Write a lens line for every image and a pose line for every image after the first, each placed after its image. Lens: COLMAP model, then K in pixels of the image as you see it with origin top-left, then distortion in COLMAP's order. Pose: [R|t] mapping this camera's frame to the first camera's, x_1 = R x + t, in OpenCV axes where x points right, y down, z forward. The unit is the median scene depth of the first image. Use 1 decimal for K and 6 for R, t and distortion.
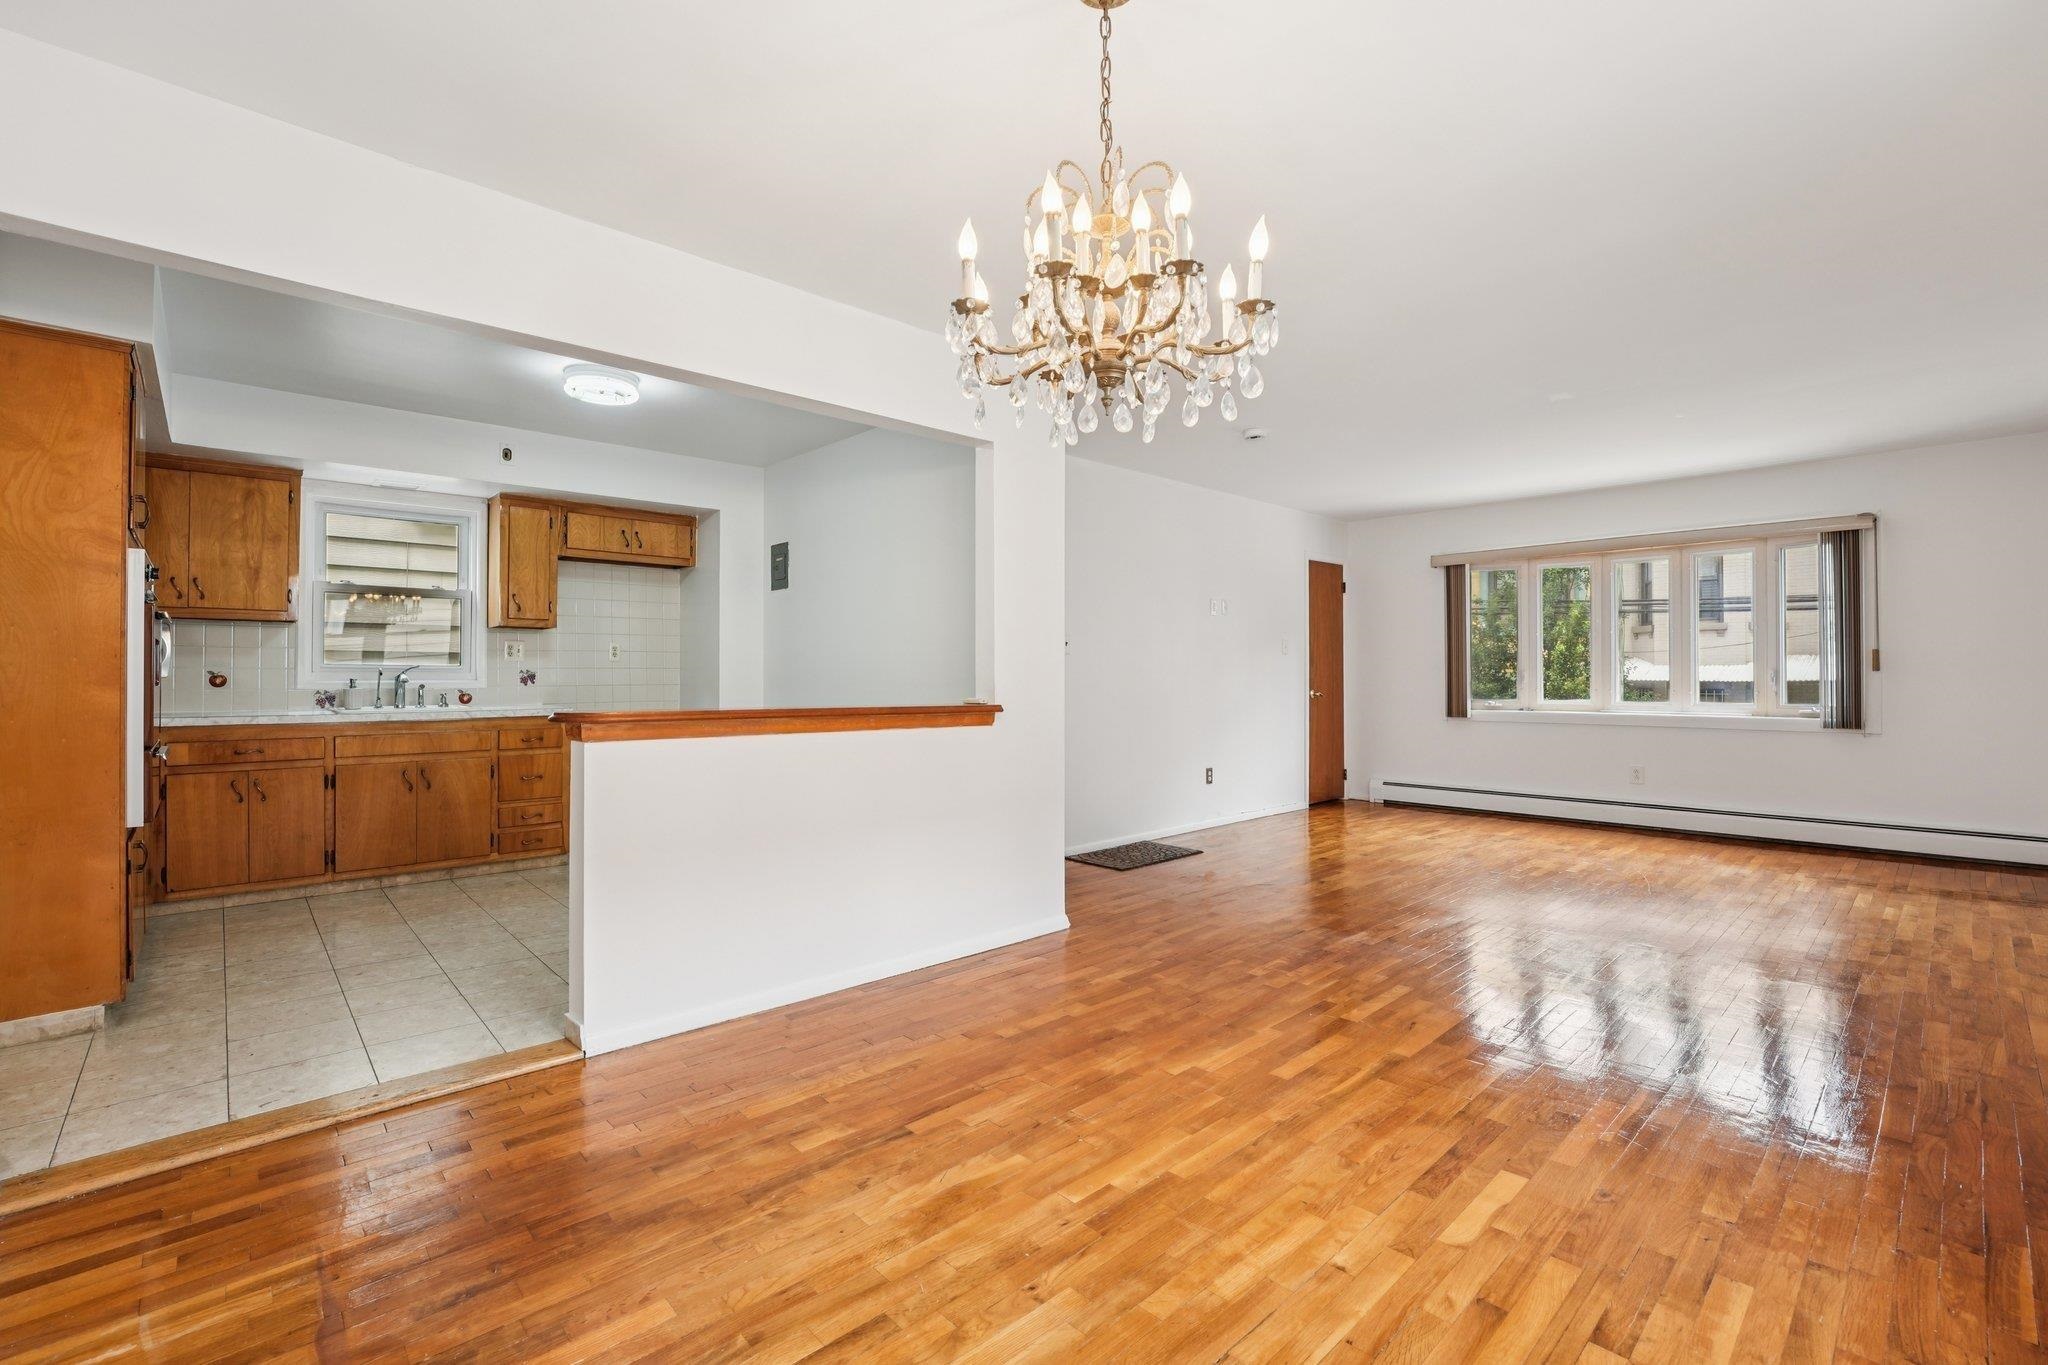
lens RADIAL K [[893.2, 0, 1012.3], [0, 893.2, 665.4], [0, 0, 1]] dist [-0.015781, -0.000743]
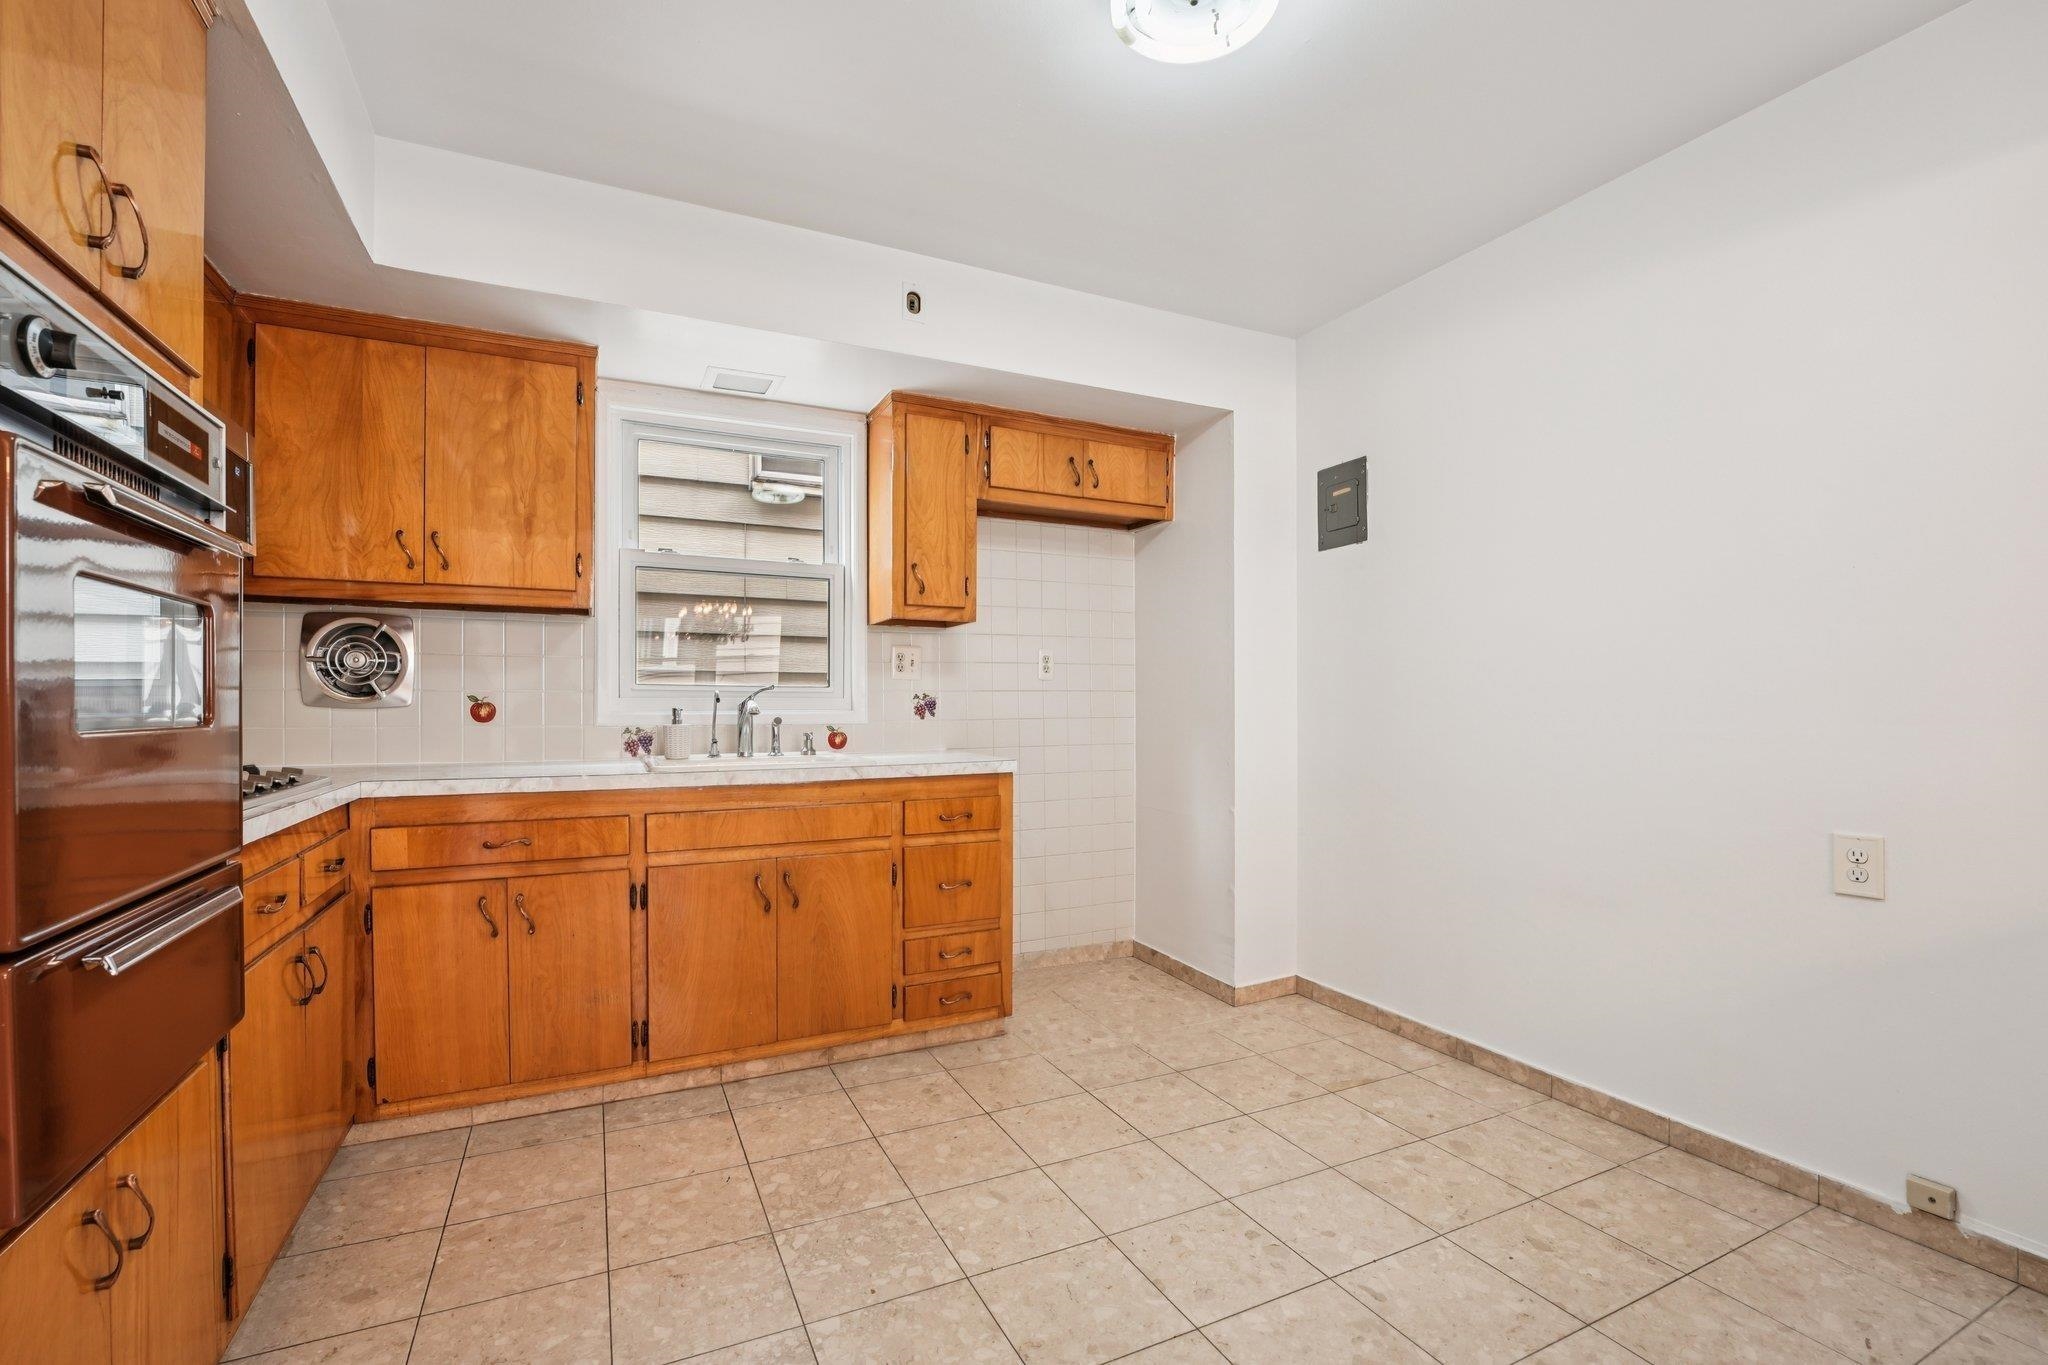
lens RADIAL K [[893.2, 0, 1018.7], [0, 893.2, 701.2], [0, 0, 1]] dist [-0.015781, -0.000743]
pose [[0.958708, -0.003115, -0.284377, -0.354814], [0.005152, 0.999966, 0.006417, 0.007594], [0.284347, -0.007617, 0.958691, 0.491891]]
